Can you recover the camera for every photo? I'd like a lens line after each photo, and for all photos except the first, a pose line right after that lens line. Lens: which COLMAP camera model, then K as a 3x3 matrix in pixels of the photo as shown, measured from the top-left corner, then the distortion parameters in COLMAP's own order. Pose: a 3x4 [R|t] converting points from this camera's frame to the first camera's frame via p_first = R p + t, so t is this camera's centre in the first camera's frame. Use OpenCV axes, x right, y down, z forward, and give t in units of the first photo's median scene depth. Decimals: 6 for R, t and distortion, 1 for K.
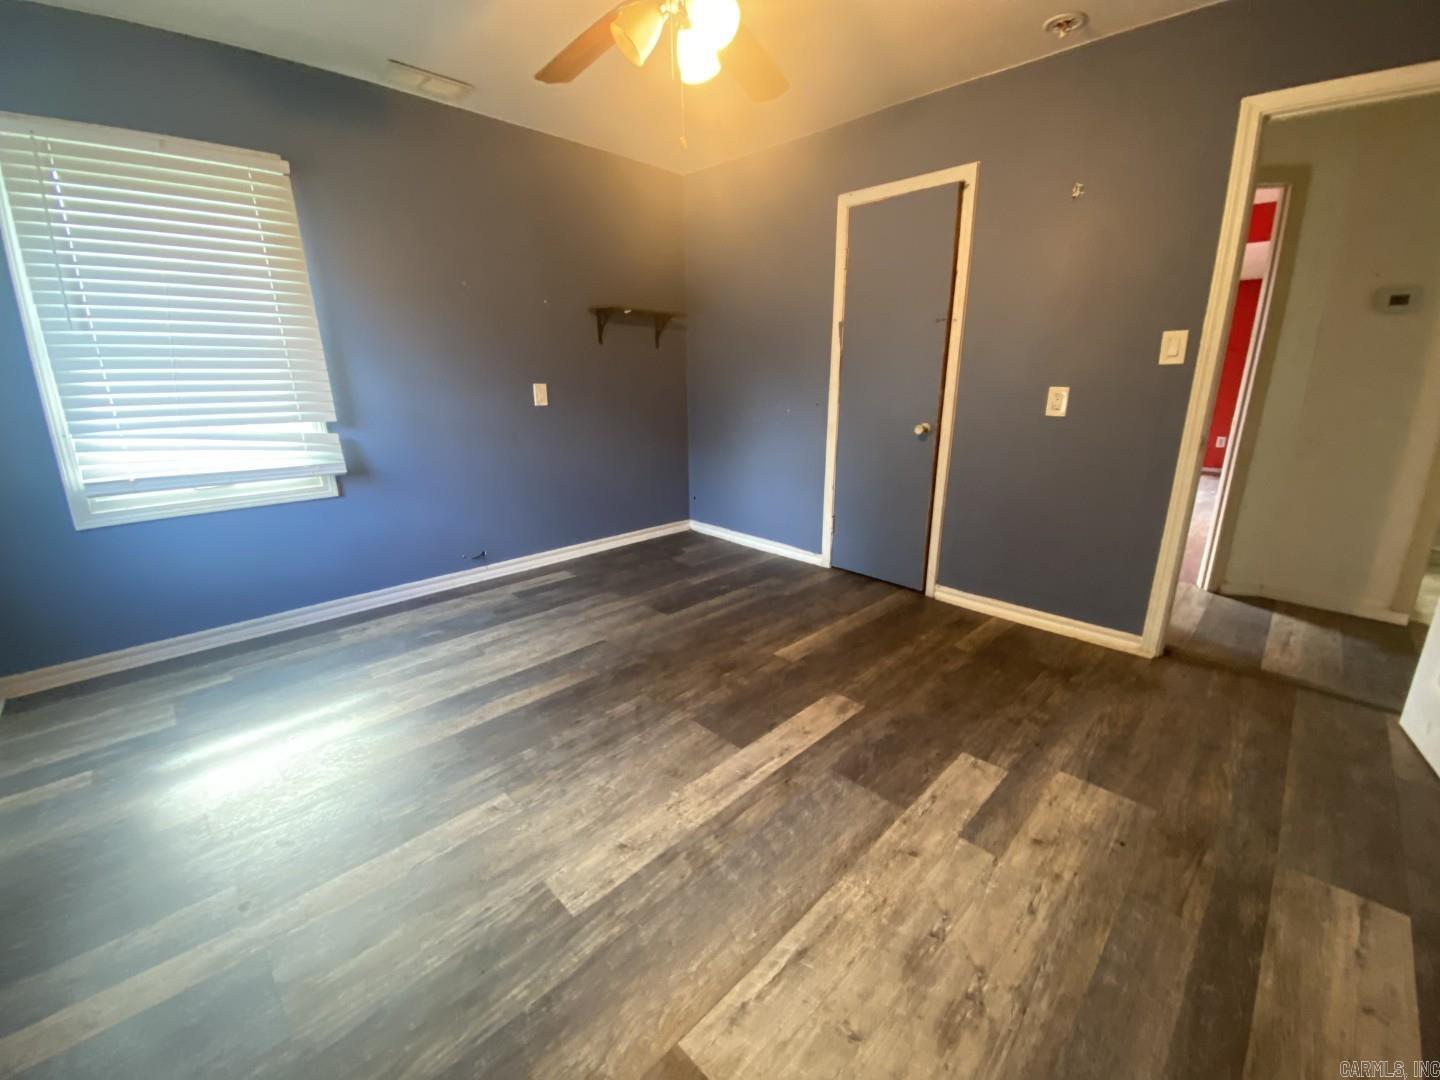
lens RADIAL K [[597.7, 0, 723.1], [0, 597.7, 529.8], [0, 0, 1]] dist [0.025035, -0.021112]
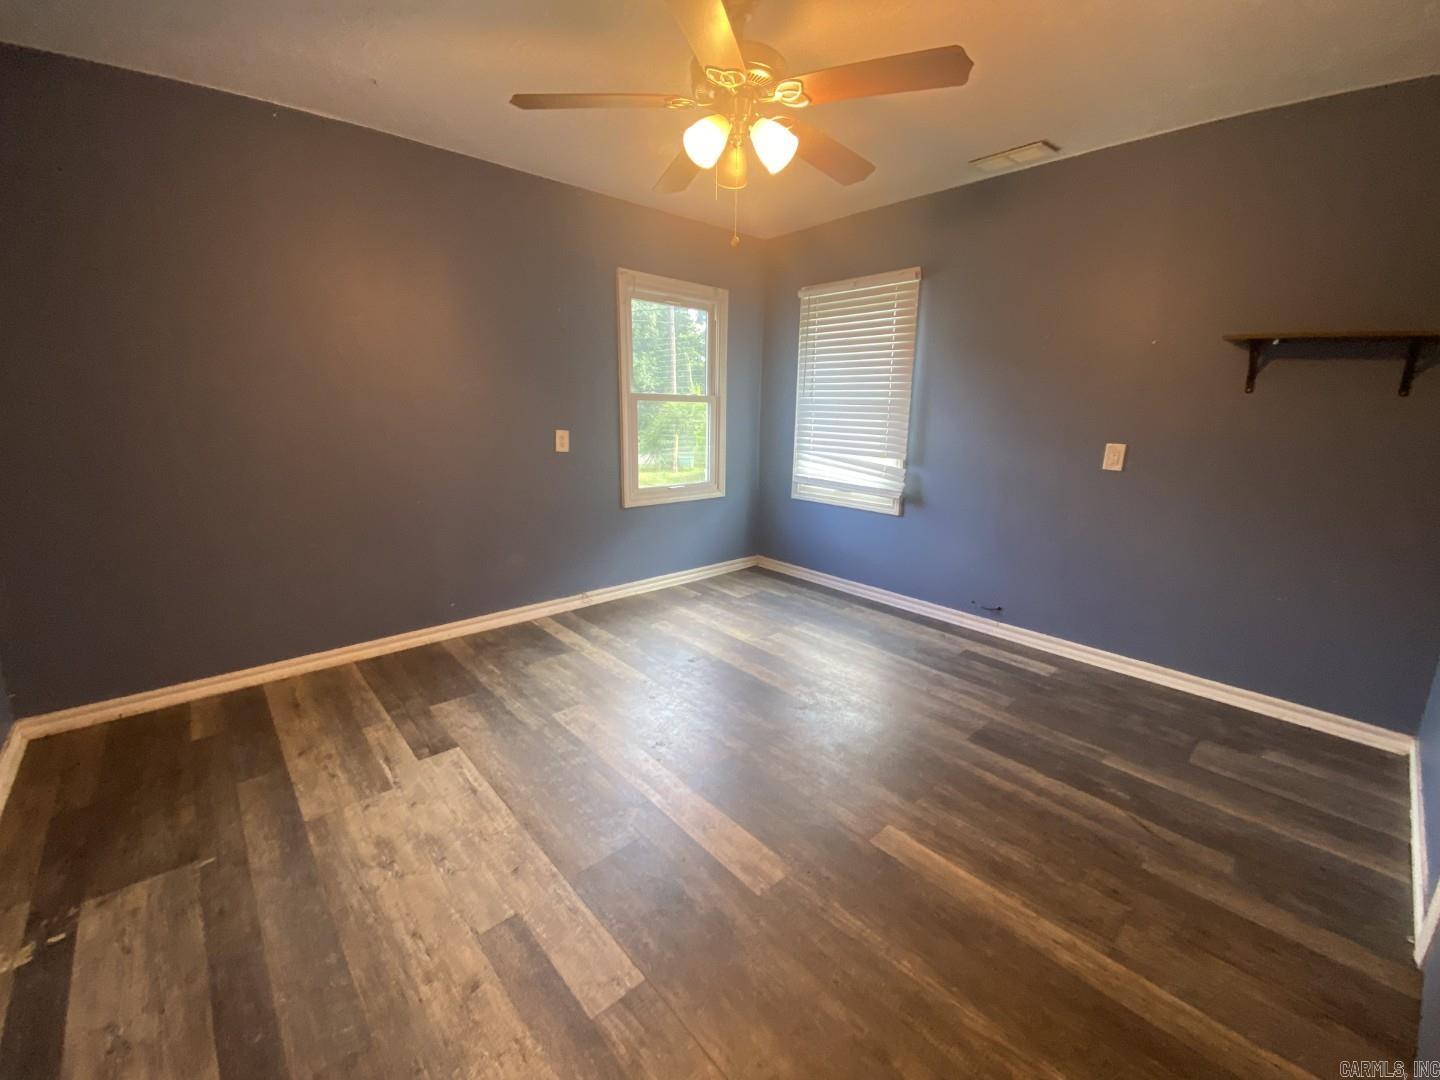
lens RADIAL K [[582.0, 0, 720.0], [0, 582.0, 540.0], [0, 0, 1]] dist [0.021451, -0.019616]
pose [[-0.057912, 0.233476, -0.970637, 0.858700], [-0.269664, 0.932468, 0.240384, -0.281065], [0.961212, 0.275666, 0.008959, 0.846136]]
